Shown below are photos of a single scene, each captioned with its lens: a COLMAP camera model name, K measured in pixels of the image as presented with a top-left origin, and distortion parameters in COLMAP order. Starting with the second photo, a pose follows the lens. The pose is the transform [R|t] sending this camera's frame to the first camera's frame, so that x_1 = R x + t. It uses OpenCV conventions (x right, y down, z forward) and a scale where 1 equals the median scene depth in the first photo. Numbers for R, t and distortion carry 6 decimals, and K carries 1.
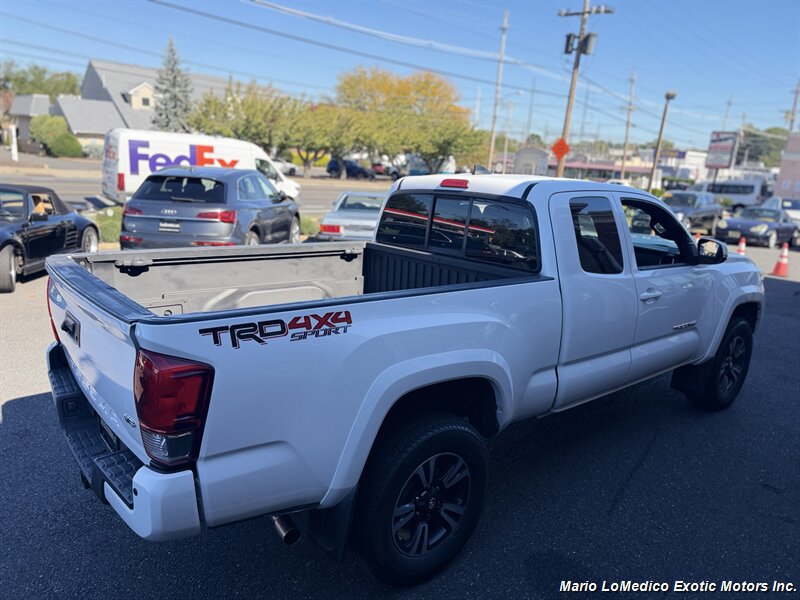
lens RADIAL K [[564.6, 0, 415.7], [0, 564.6, 307.3], [0, 0, 1]] dist [0.039469, -0.042065]
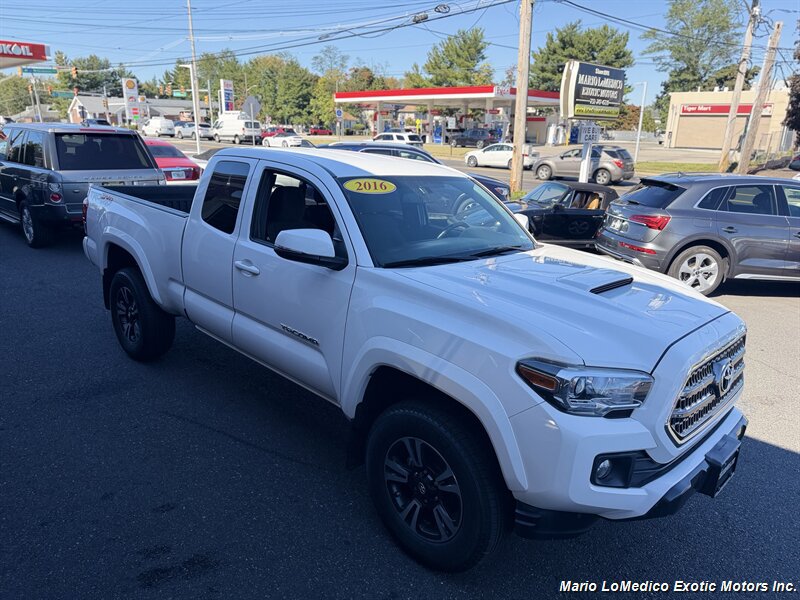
lens RADIAL K [[564.6, 0, 395.8], [0, 564.6, 298.1], [0, 0, 1]] dist [0.039469, -0.042065]
pose [[0.108581, 0.224419, -0.968425, 1.210930], [-0.283495, 0.940721, 0.186214, -0.194447], [0.952807, 0.254324, 0.165766, 0.959421]]
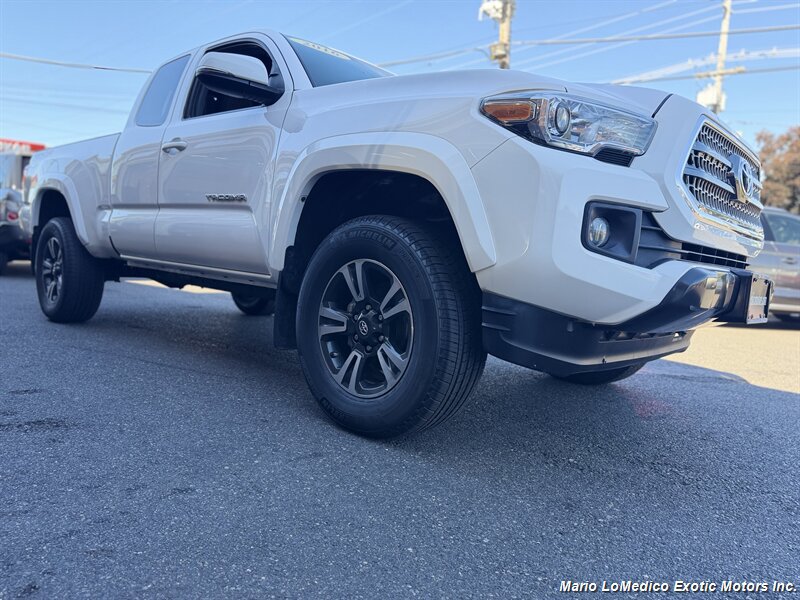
lens RADIAL K [[564.6, 0, 398.7], [0, 564.6, 300.3], [0, 0, 1]] dist [0.039469, -0.042065]
pose [[0.133571, 0.035748, -0.990394, 1.124975], [-0.295261, 0.955402, -0.005336, 0.088051], [0.946034, 0.293138, 0.138169, 1.102550]]
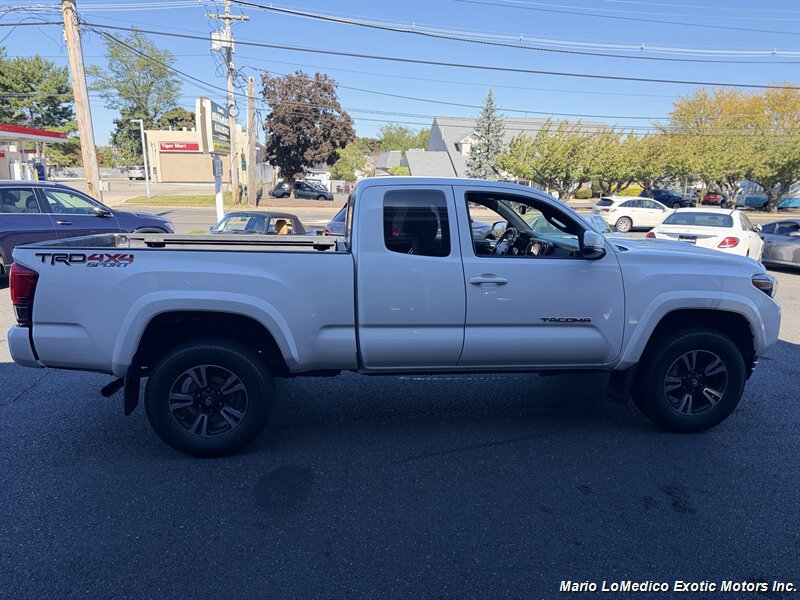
lens RADIAL K [[564.6, 0, 391.1], [0, 564.6, 298.9], [0, 0, 1]] dist [0.039469, -0.042065]
pose [[0.836240, 0.059057, -0.545174, 0.732705], [-0.099666, 0.993994, -0.045200, 0.069363], [0.539230, 0.092133, 0.837104, 0.022541]]
